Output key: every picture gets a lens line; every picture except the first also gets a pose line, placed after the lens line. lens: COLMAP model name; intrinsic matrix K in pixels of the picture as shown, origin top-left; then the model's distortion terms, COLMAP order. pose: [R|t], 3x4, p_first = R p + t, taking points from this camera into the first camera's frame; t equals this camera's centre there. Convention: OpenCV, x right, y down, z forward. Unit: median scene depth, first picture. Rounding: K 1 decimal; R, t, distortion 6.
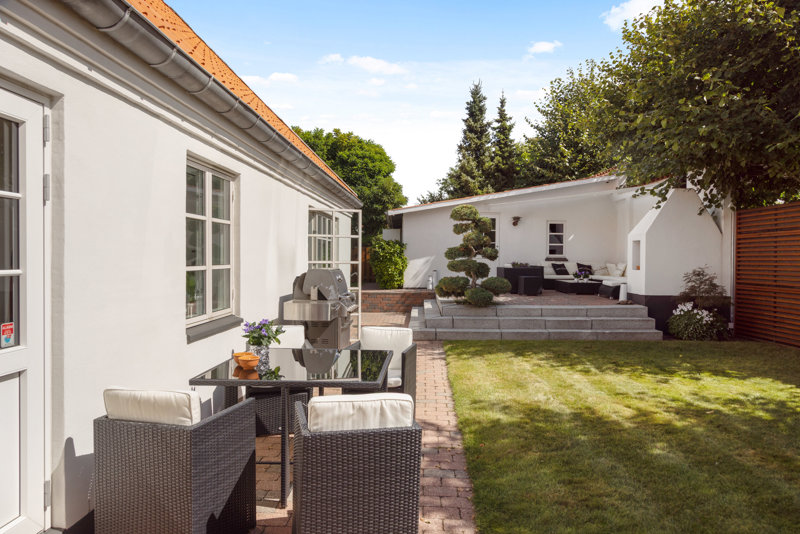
lens RADIAL K [[563.5, 0, 403.0], [0, 563.5, 266.4], [0, 0, 1]] dist [-0.007442, 0.000063]
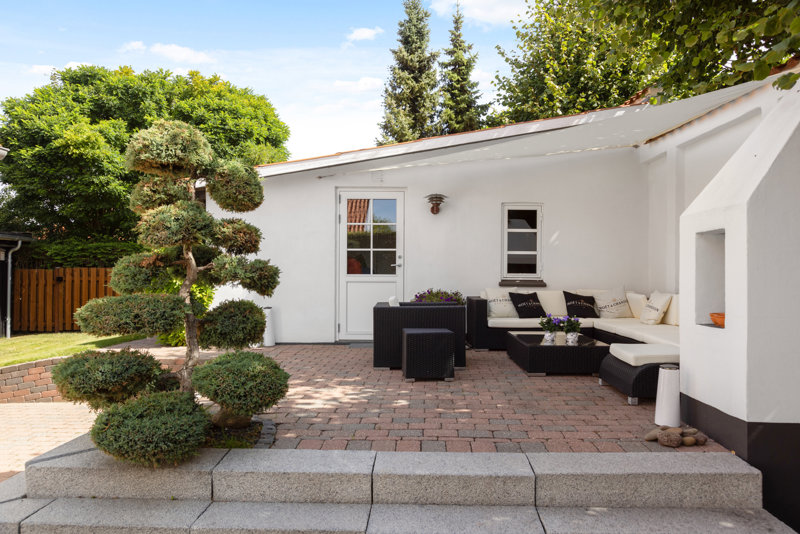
lens RADIAL K [[632.3, 0, 397.7], [0, 632.3, 267.3], [0, 0, 1]] dist [0.002660, -0.002328]
pose [[0.999828, -0.001754, -0.018460, 0.131252], [0.001247, 0.999624, -0.027405, -0.008769], [0.018501, 0.027377, 0.999454, 0.341634]]
